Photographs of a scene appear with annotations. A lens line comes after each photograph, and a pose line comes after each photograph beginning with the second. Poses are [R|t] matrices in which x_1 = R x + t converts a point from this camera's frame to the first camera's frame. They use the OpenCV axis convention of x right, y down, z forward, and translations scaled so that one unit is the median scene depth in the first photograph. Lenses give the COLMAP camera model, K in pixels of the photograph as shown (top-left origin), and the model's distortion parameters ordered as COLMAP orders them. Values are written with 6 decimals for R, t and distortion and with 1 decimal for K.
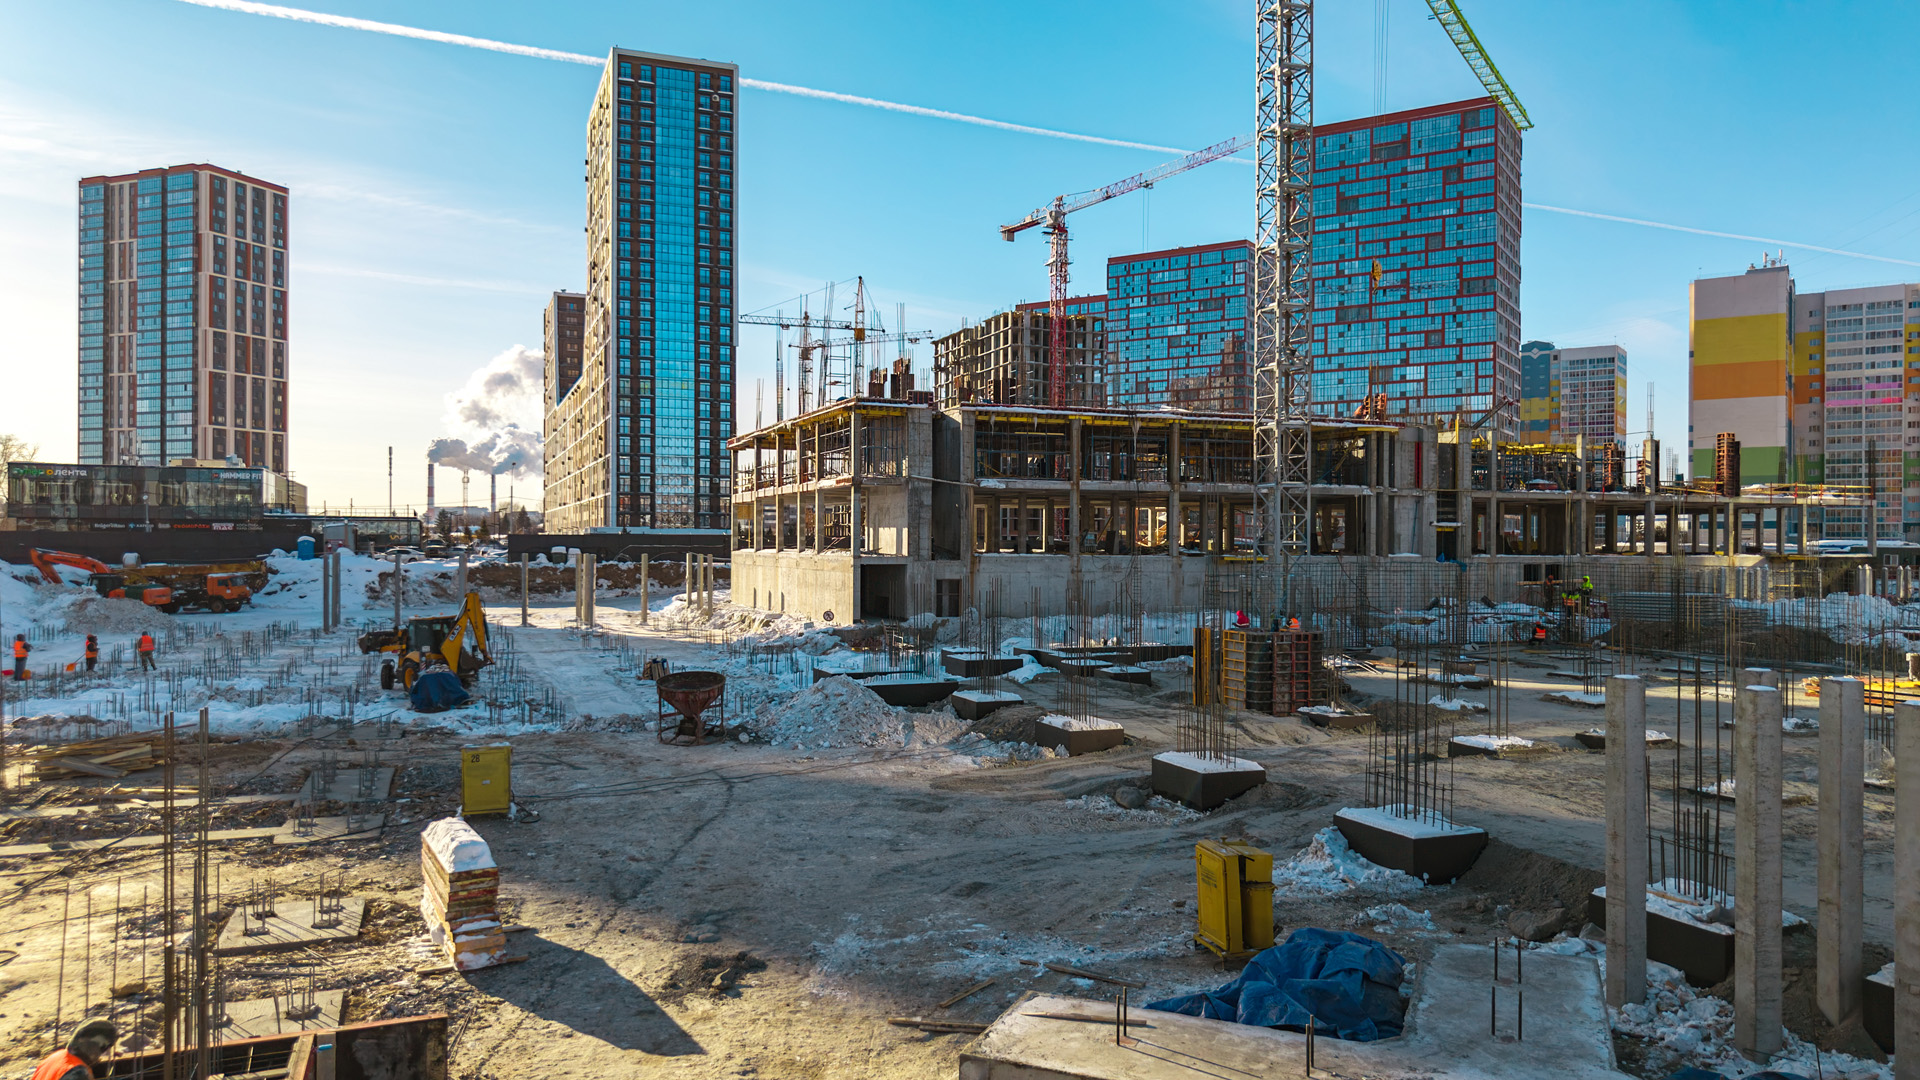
lens RADIAL K [[1312.3, 0, 965.7], [0, 1312.3, 543.0], [0, 0, 1]] dist [-0.012077, 0.001378]
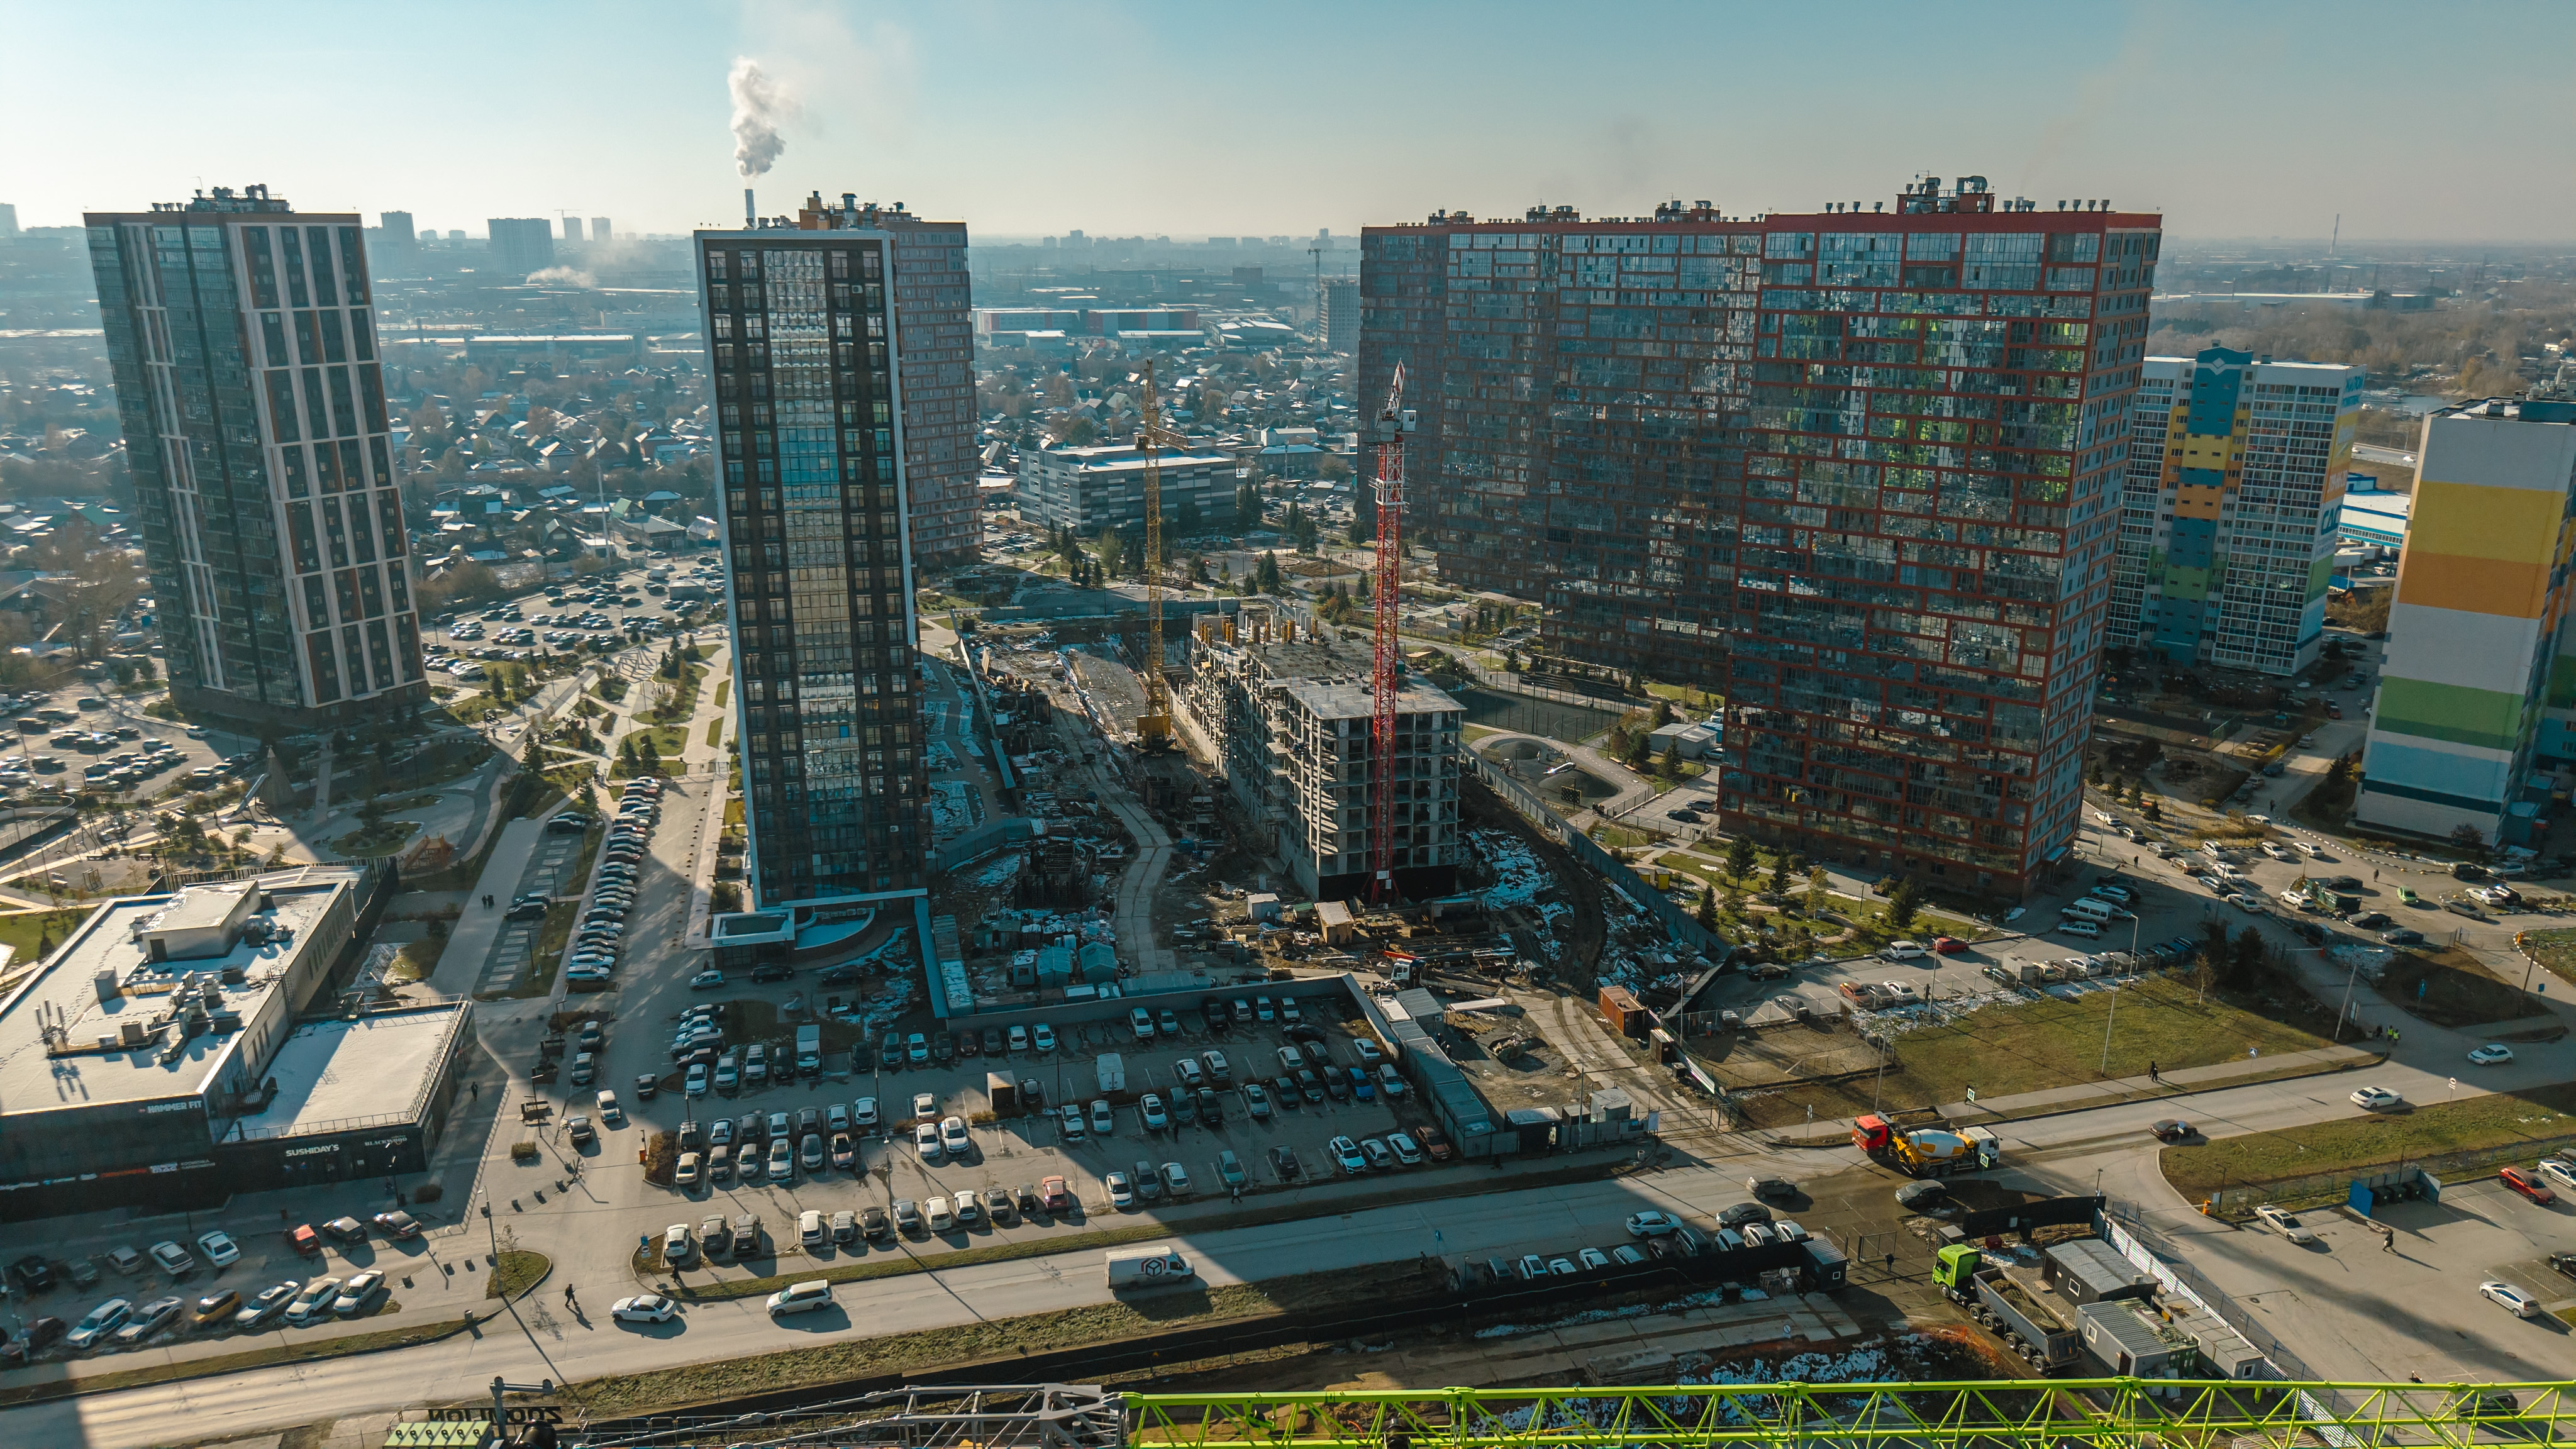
lens RADIAL K [[1738.9, 0, 1282.0], [0, 1738.9, 790.4], [0, 0, 1]] dist [-0.007265, -0.006530]
pose [[0.993549, 0.035446, -0.107719, 0.095020], [-0.002777, 0.957213, 0.289372, -0.259220], [0.113367, -0.287206, 0.951137, 0.079374]]
